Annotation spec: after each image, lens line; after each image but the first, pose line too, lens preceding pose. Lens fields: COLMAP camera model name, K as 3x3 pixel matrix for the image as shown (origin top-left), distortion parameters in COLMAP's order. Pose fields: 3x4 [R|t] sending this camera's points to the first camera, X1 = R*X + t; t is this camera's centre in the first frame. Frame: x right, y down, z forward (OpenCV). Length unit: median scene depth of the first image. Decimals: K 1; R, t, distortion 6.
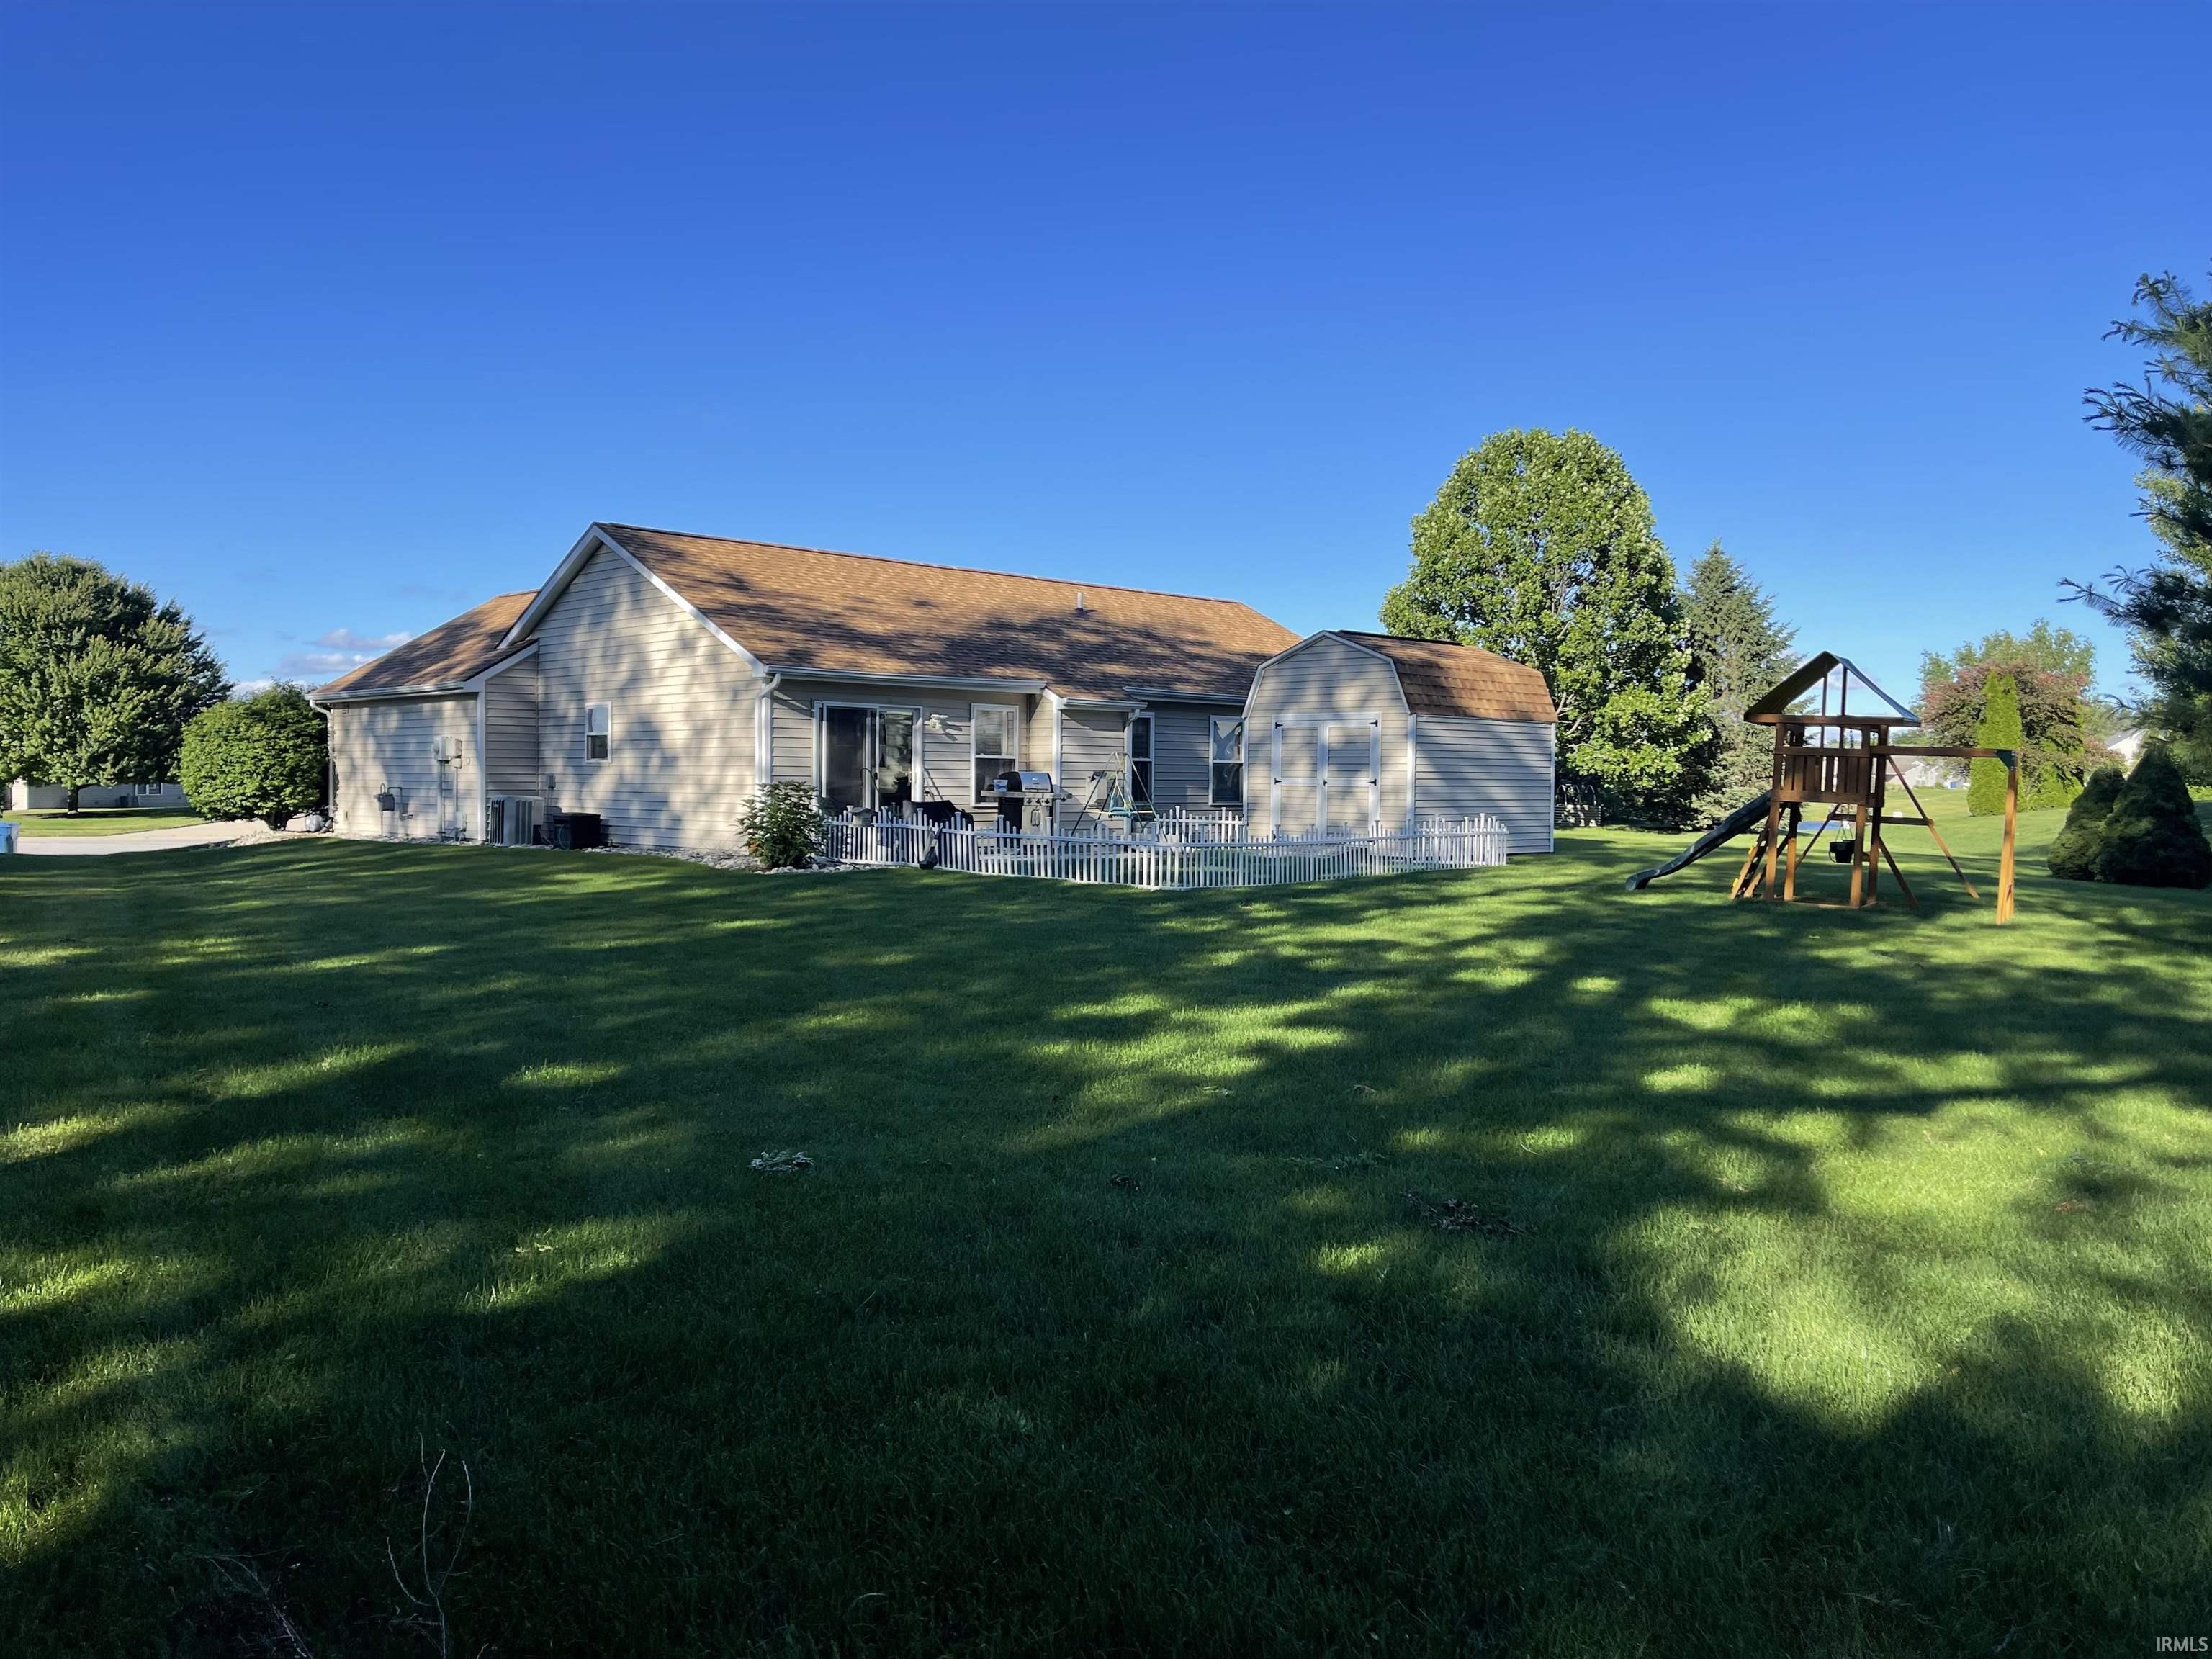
lens RADIAL K [[1639.1, 0, 1099.3], [0, 1639.1, 831.2], [0, 0, 1]] dist [0.026422, -0.002883]
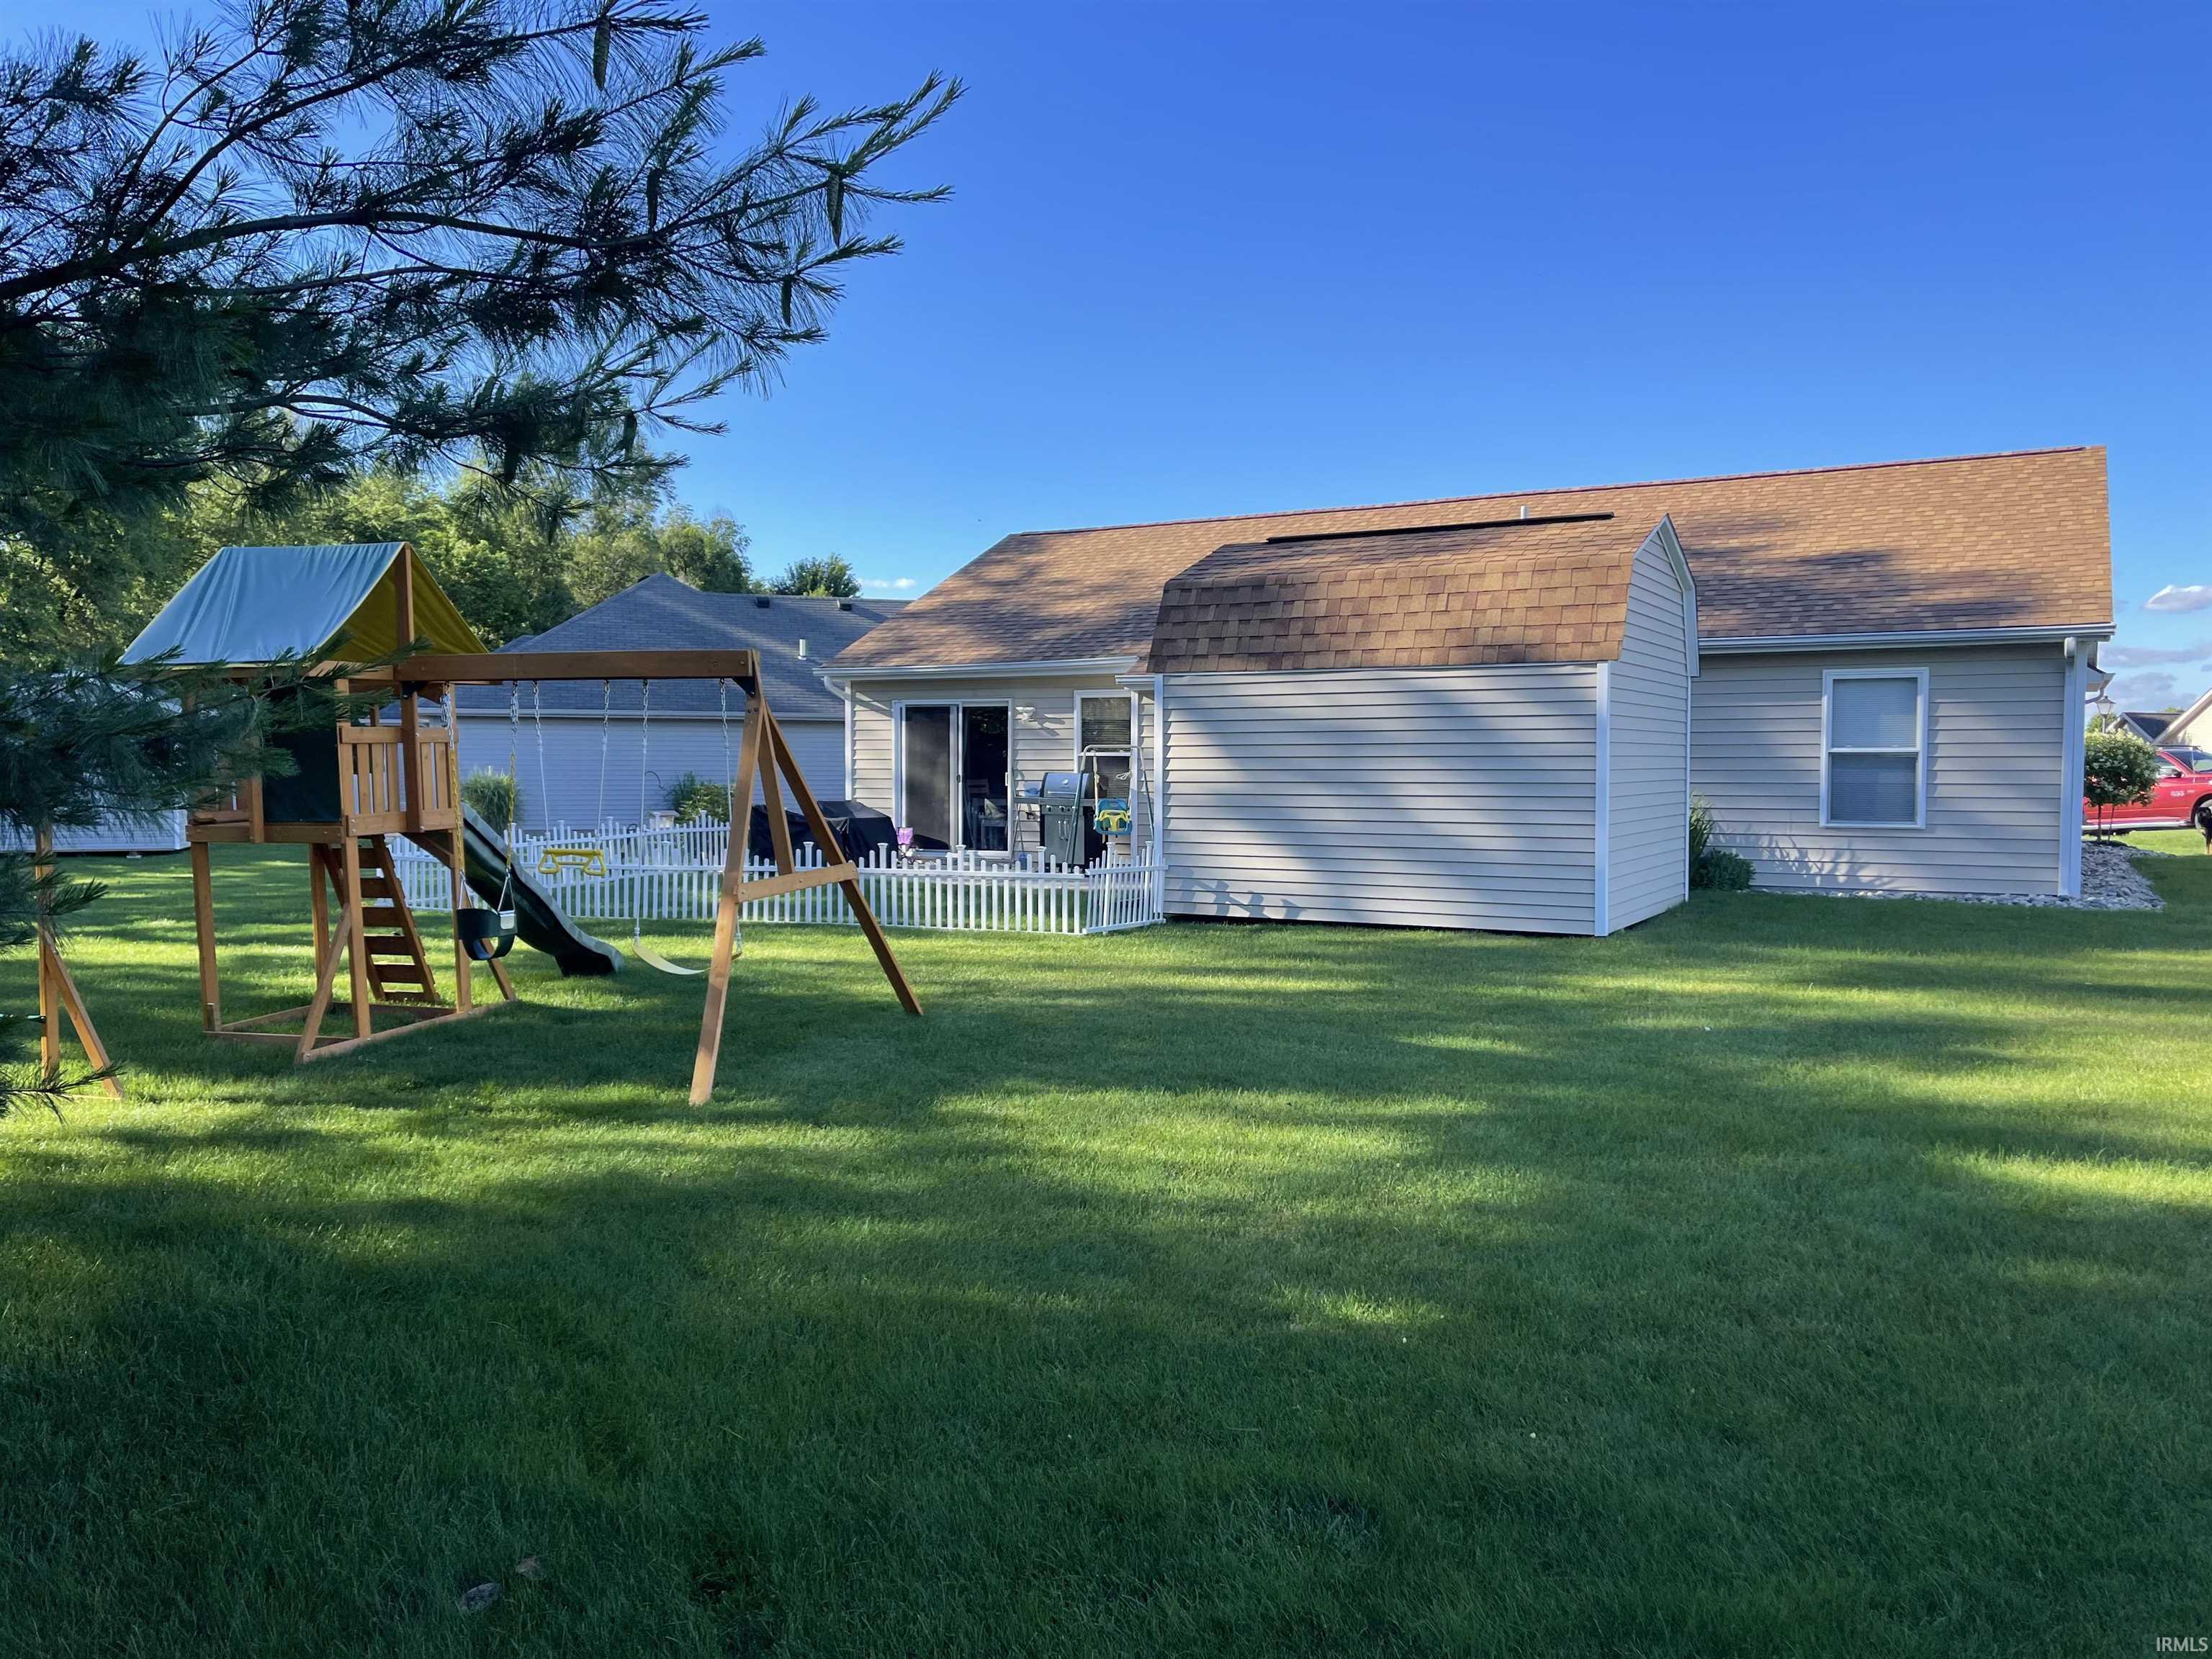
lens RADIAL K [[1639.1, 0, 1099.3], [0, 1639.1, 831.2], [0, 0, 1]] dist [0.026422, -0.002883]
pose [[0.301253, 0.028624, -0.953114, 0.709341], [-0.030257, 0.999333, 0.020448, -0.022952], [0.953064, 0.022678, 0.301918, 0.740612]]
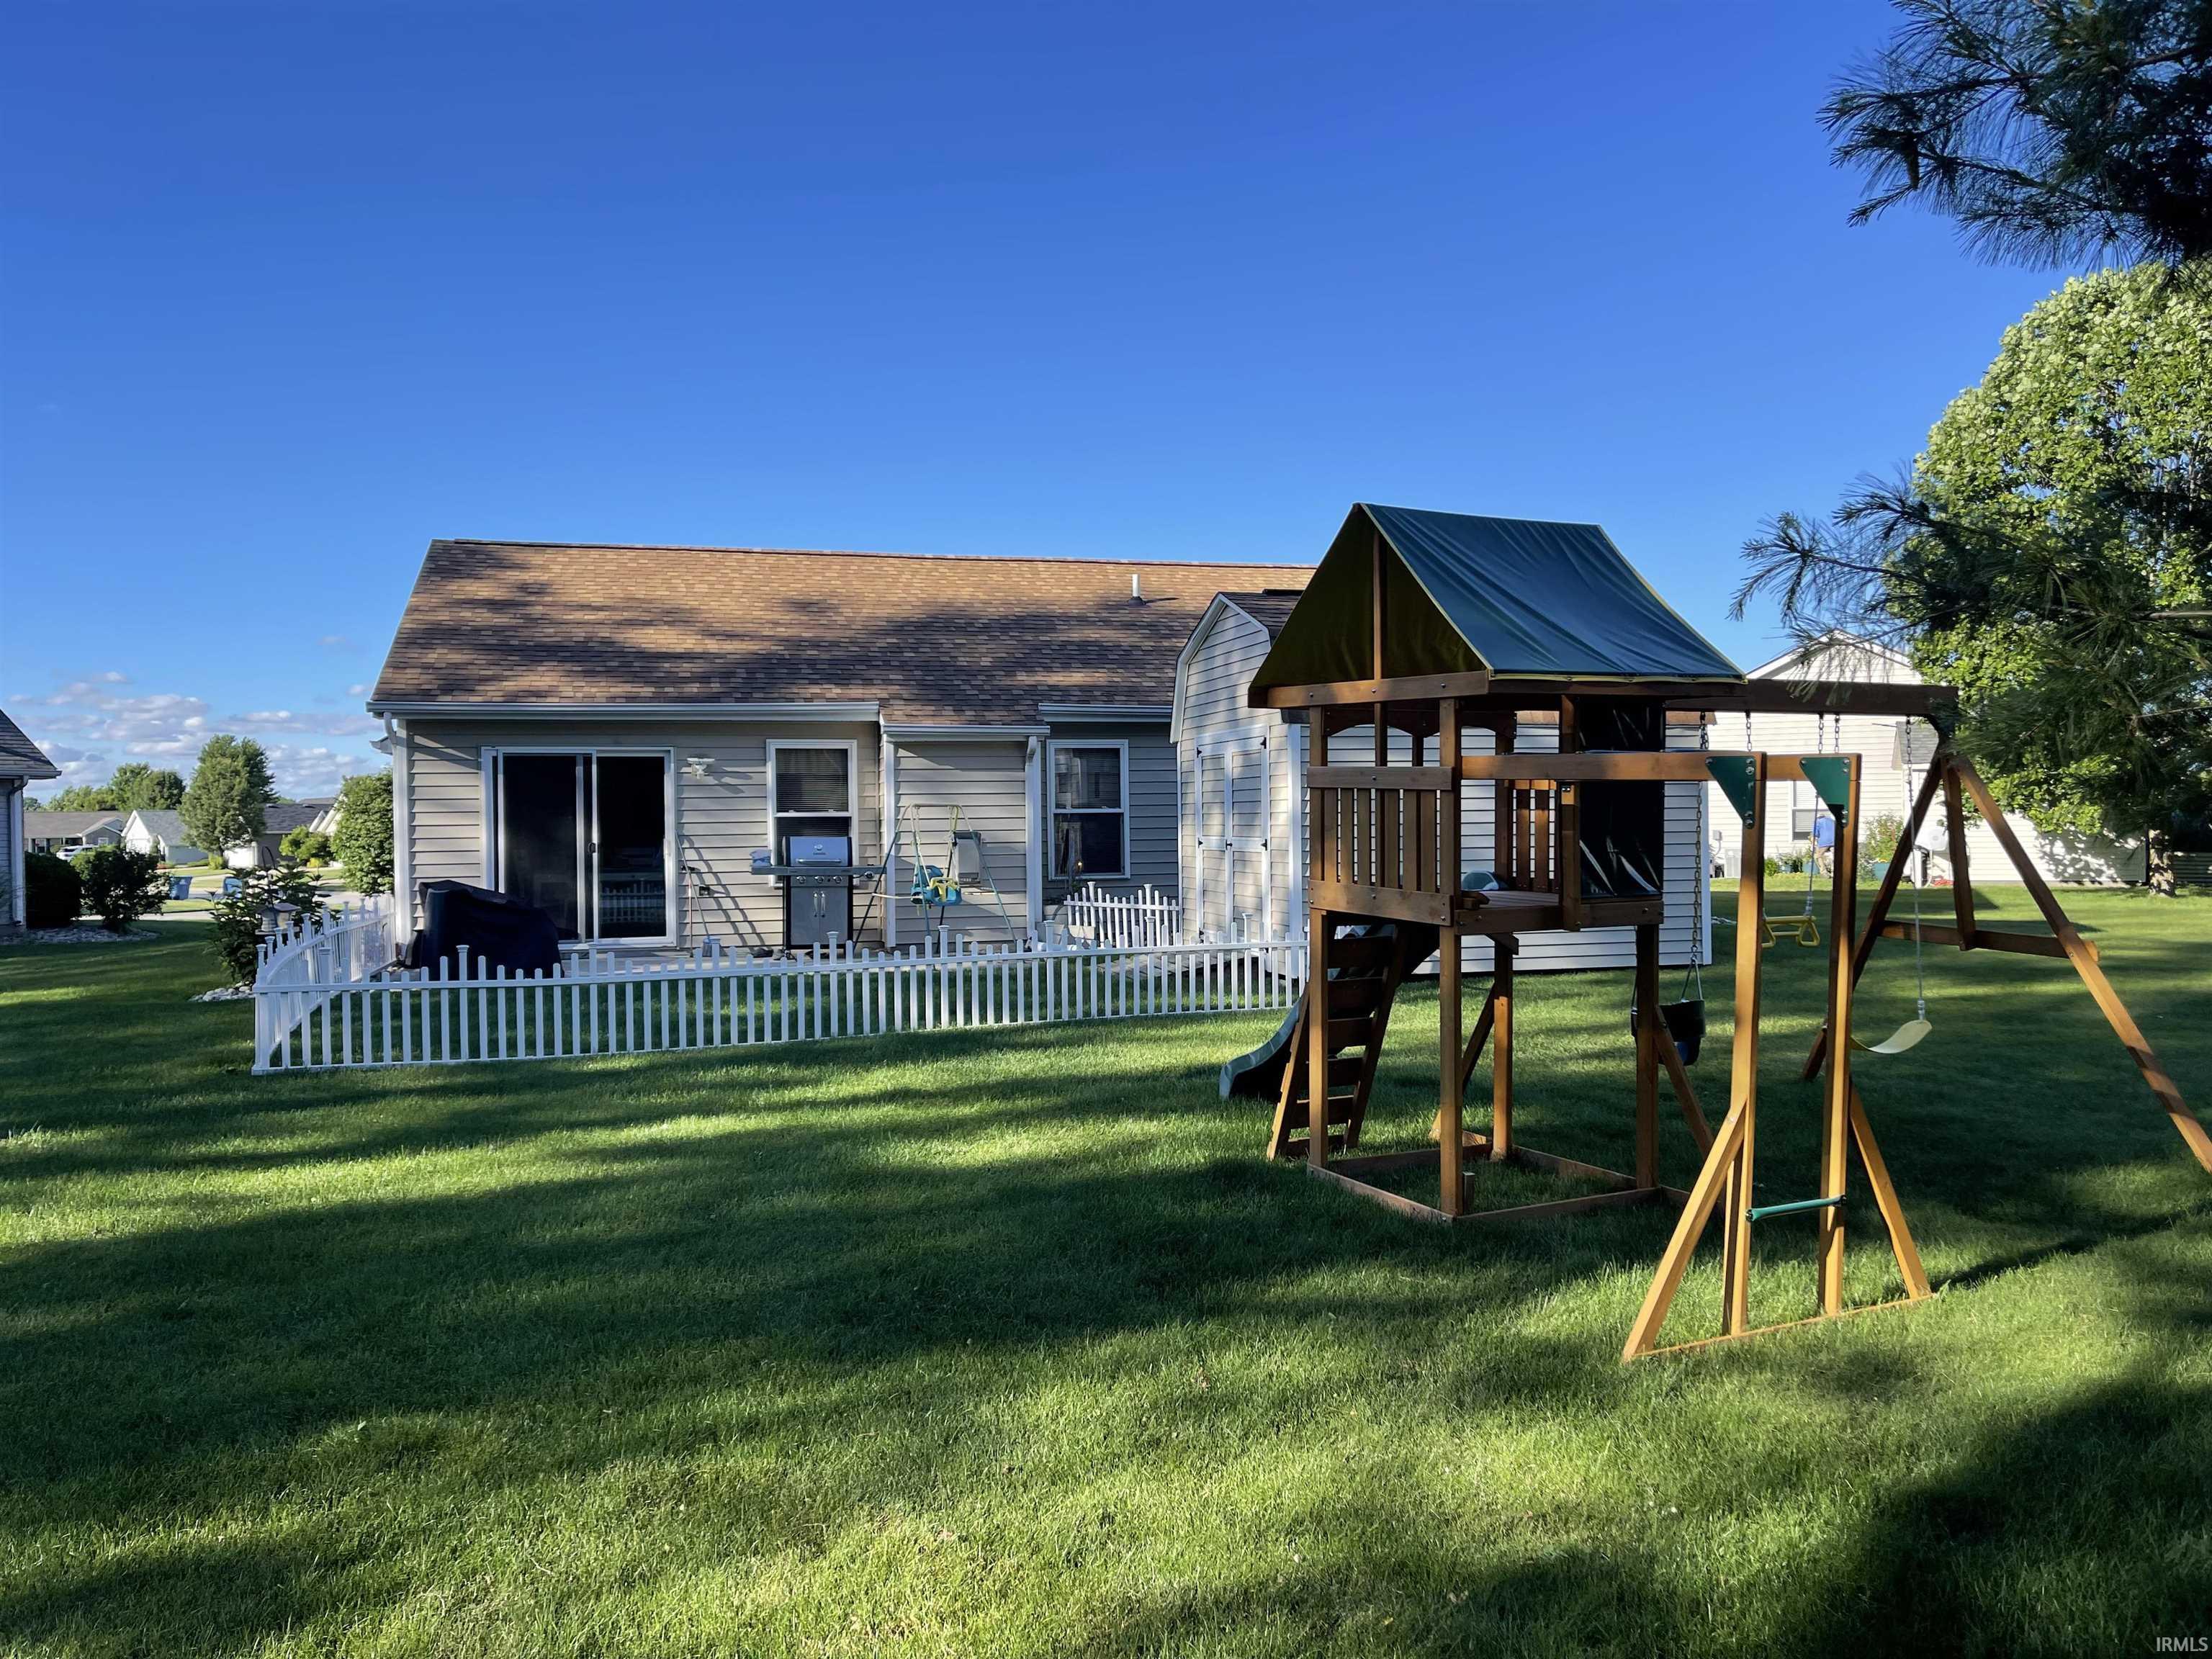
lens RADIAL K [[1664.8, 0, 1106.0], [0, 1664.8, 829.5], [0, 0, 1]] dist [0.029646, -0.002812]
pose [[0.877309, -0.020174, -0.479502, 0.380278], [0.007491, 0.999570, -0.028349, -0.017820], [0.479868, 0.021278, 0.877083, 0.434016]]
